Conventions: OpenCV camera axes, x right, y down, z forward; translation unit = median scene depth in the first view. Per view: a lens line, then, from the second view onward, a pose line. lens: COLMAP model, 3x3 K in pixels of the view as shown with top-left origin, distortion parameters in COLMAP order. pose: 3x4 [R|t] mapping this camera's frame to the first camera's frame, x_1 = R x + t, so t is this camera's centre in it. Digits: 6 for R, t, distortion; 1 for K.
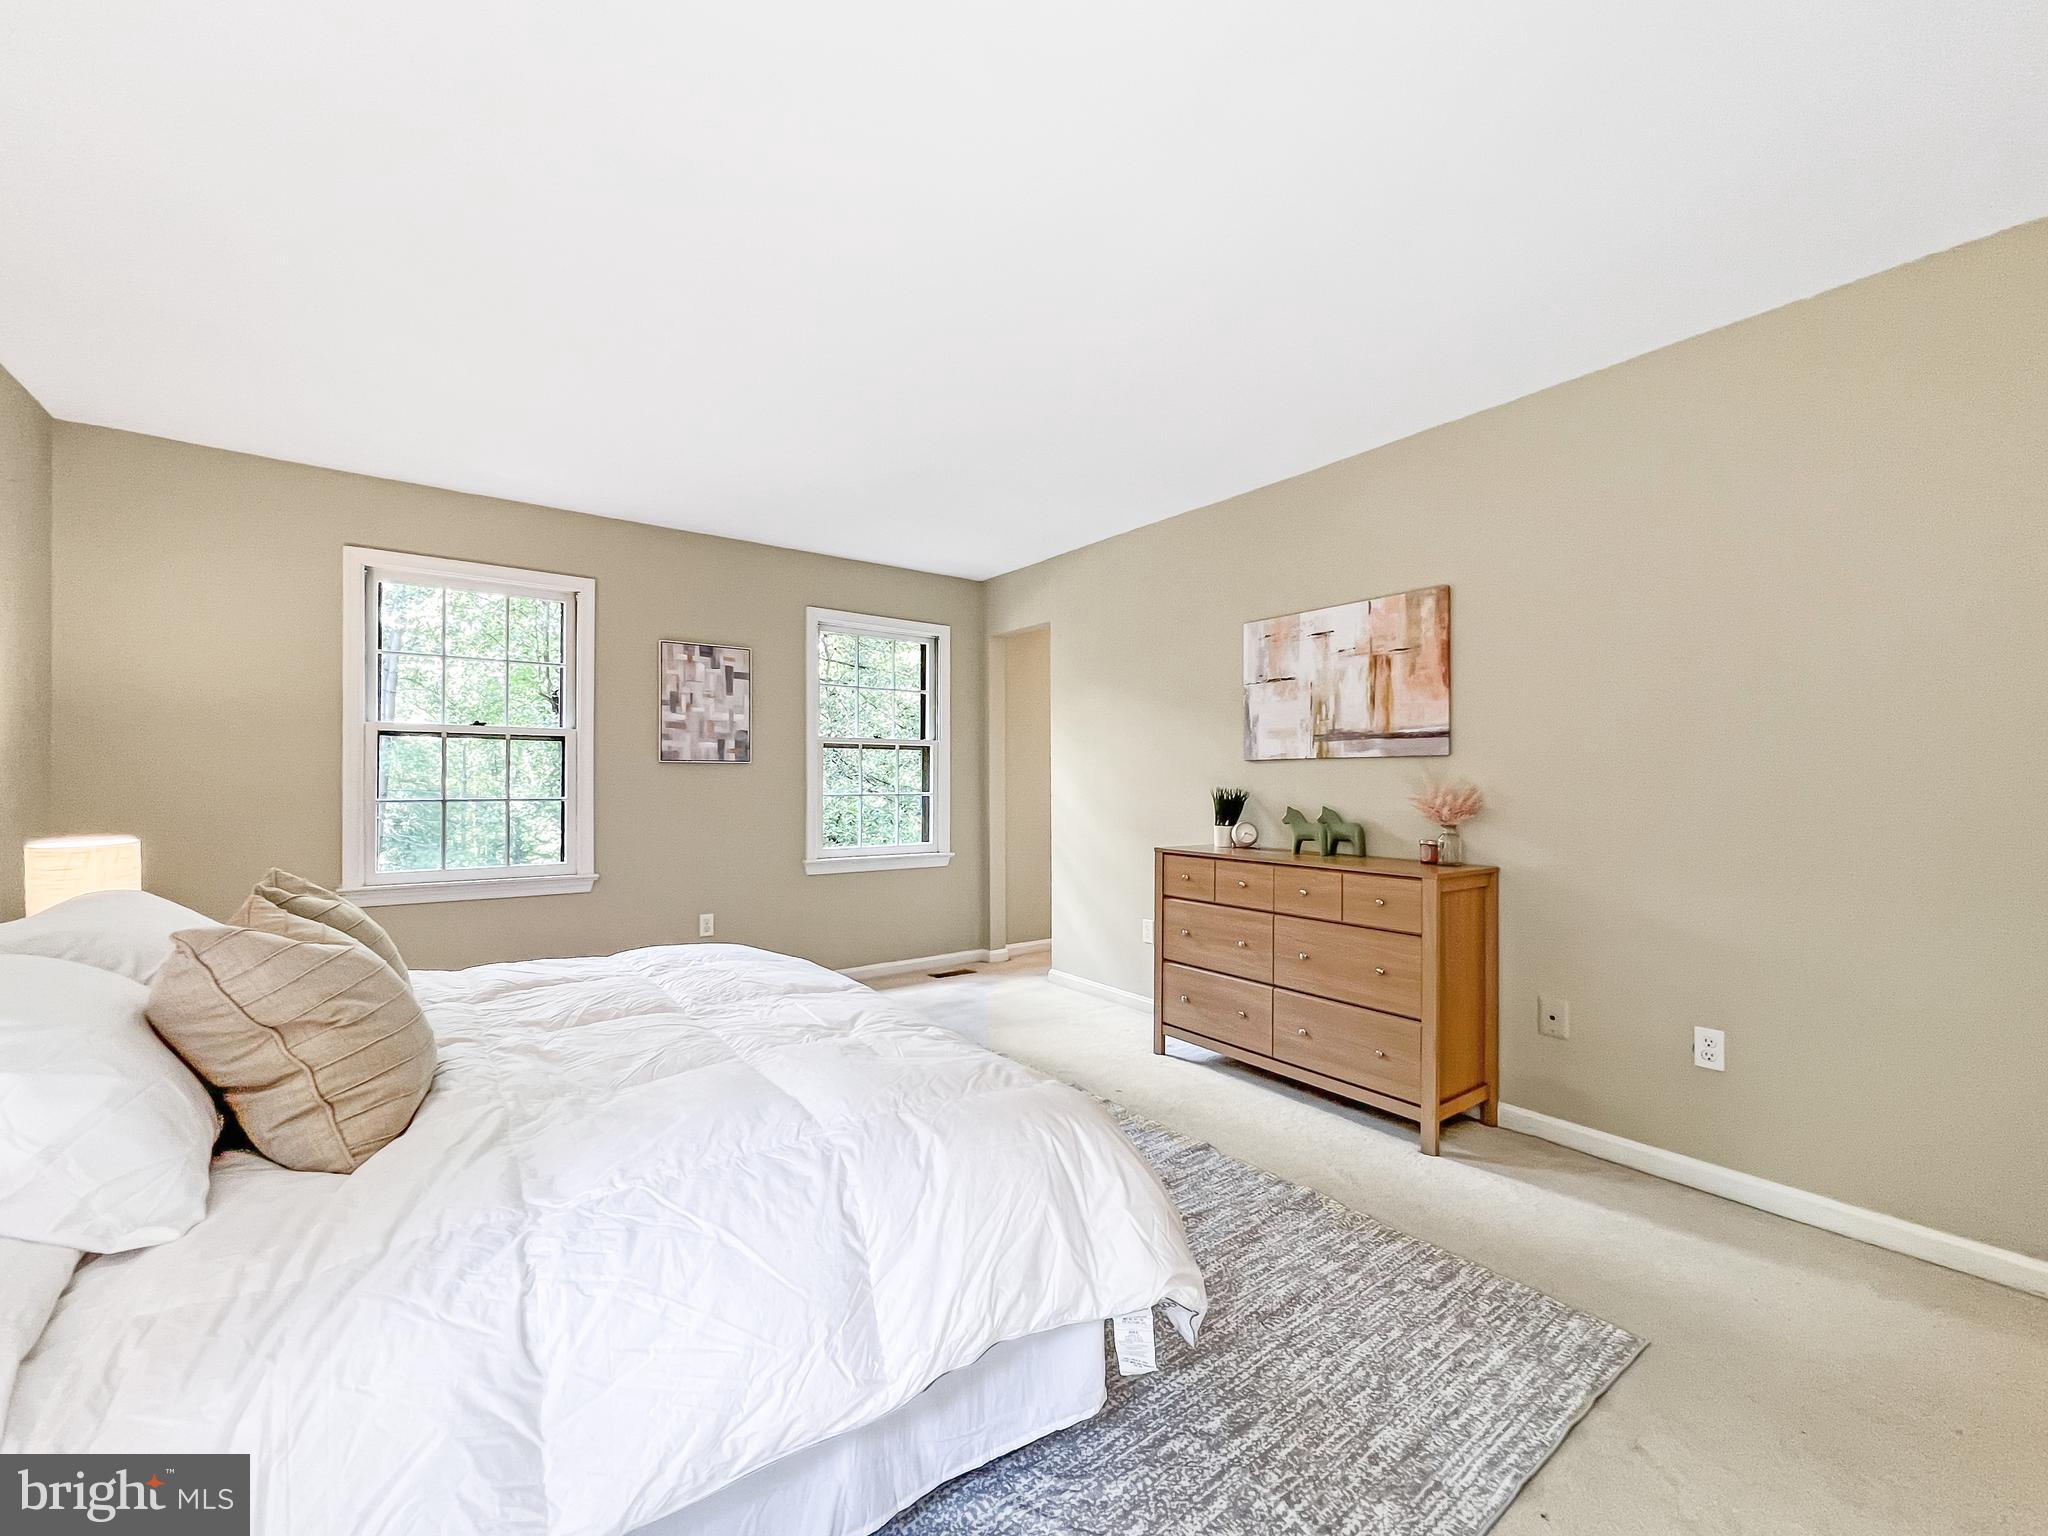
lens RADIAL K [[832.1, 0, 1027.0], [0, 832.1, 776.1], [0, 0, 1]] dist [0.000917, 0.000200]
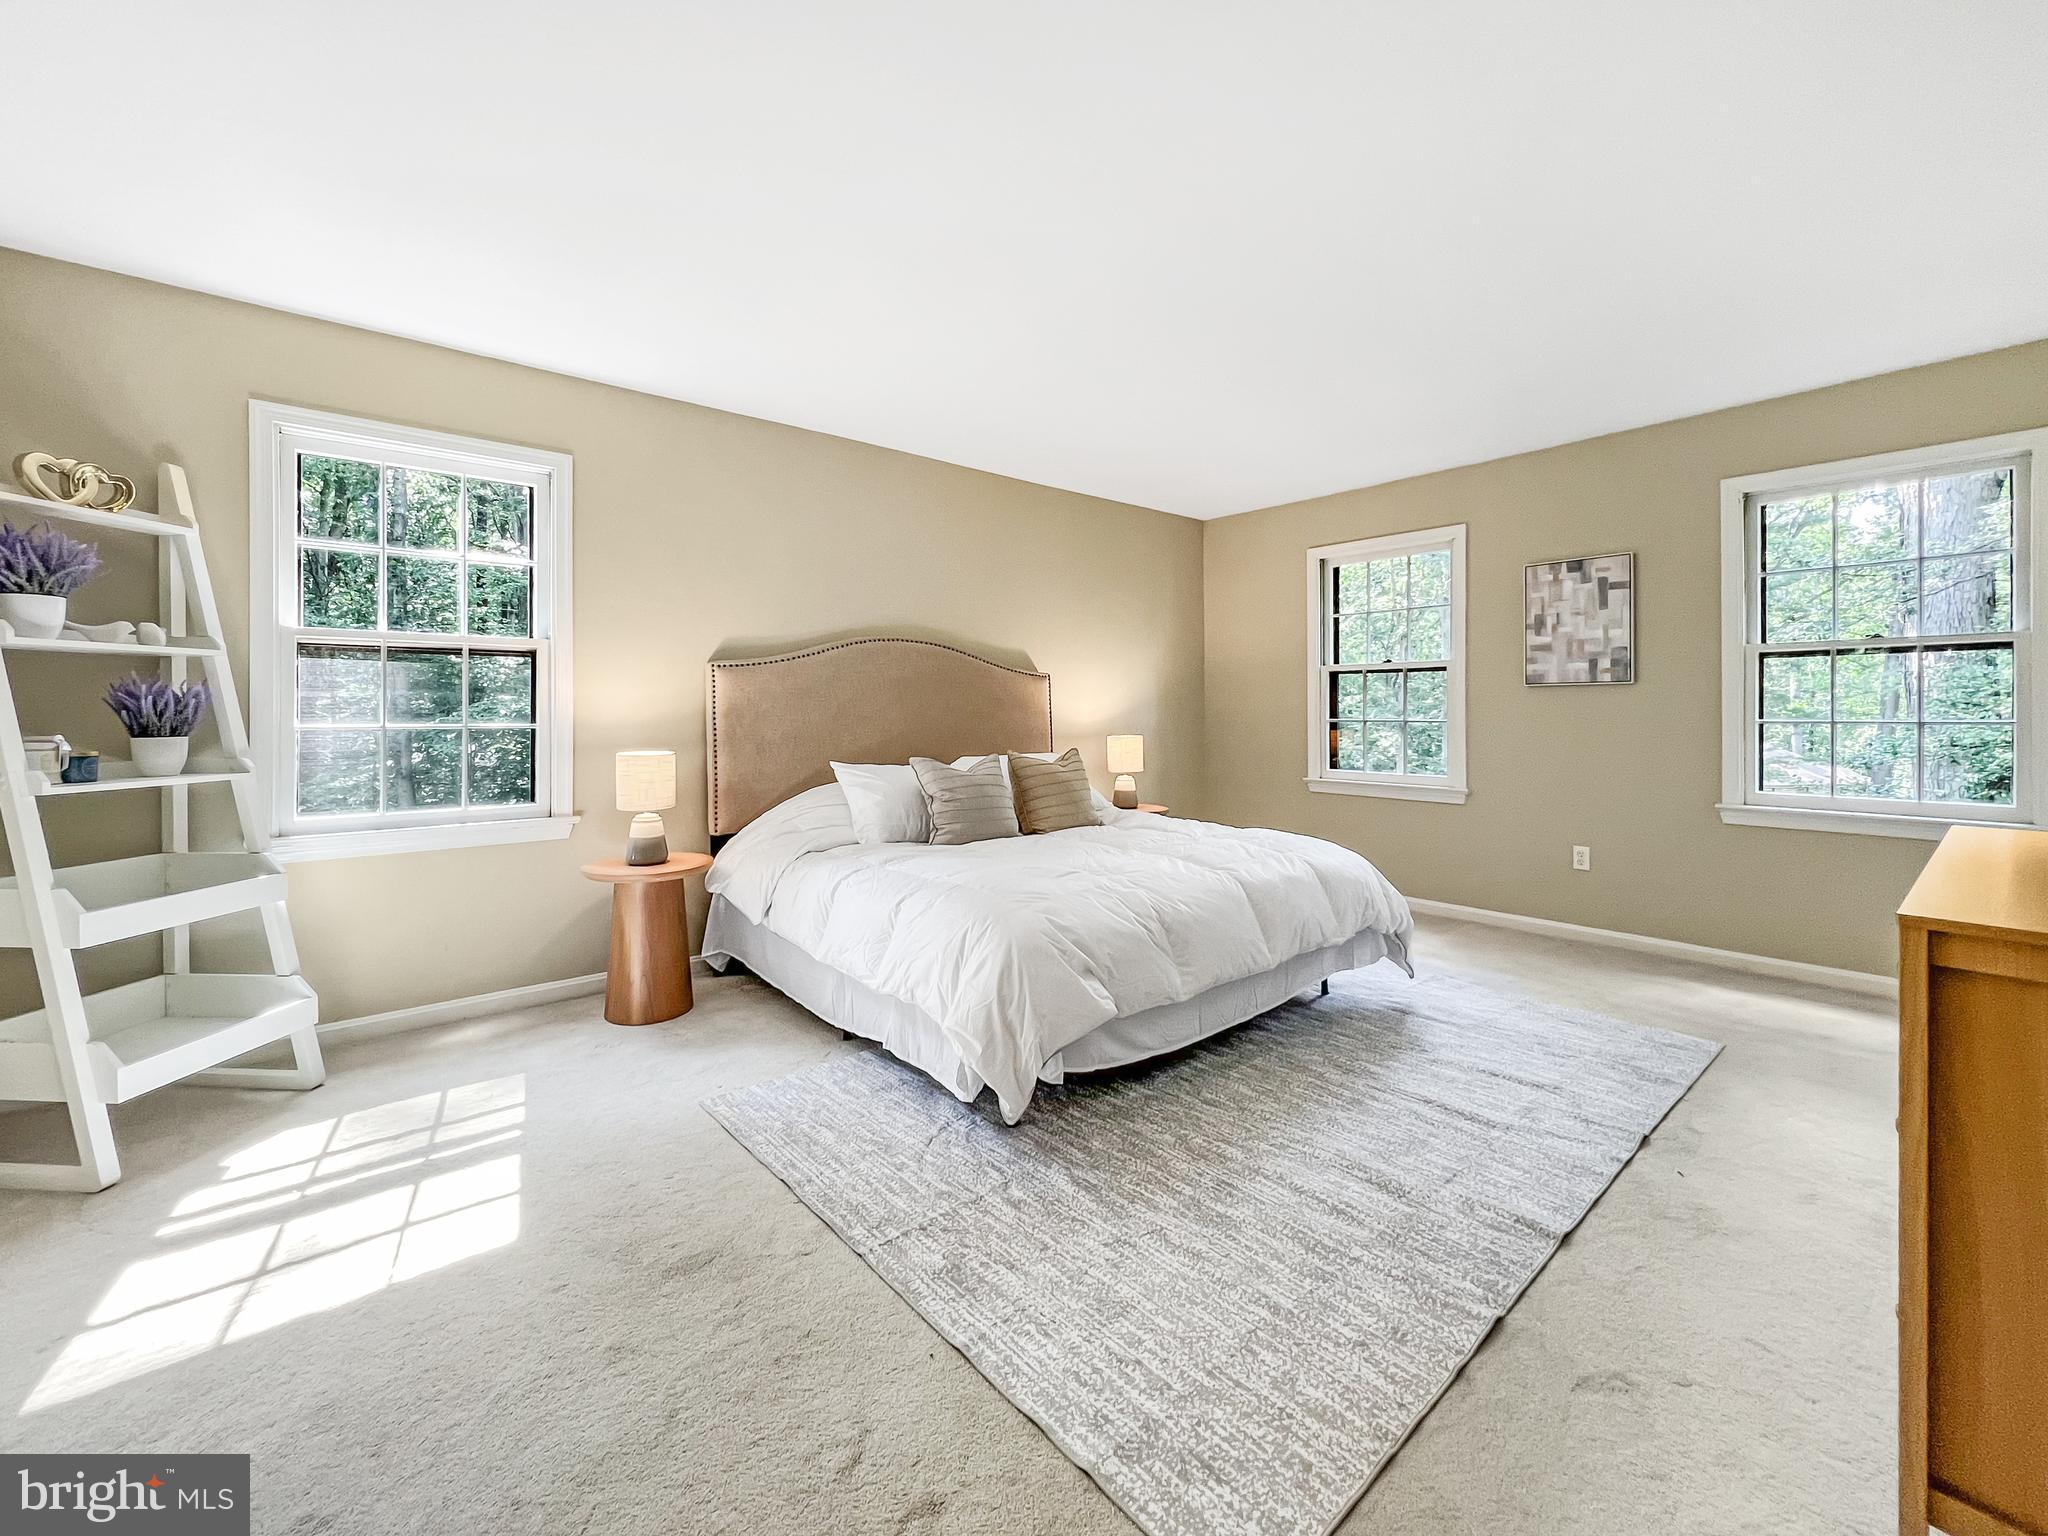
lens RADIAL K [[838.8, 0, 1021.6], [0, 838.8, 709.6], [0, 0, 1]] dist [0.001665, 0.000234]
pose [[0.062003, -0.002022, -0.998074, 0.719119], [0.011700, 0.999931, -0.001299, 0.007841], [0.998007, -0.011597, 0.062023, 0.433788]]
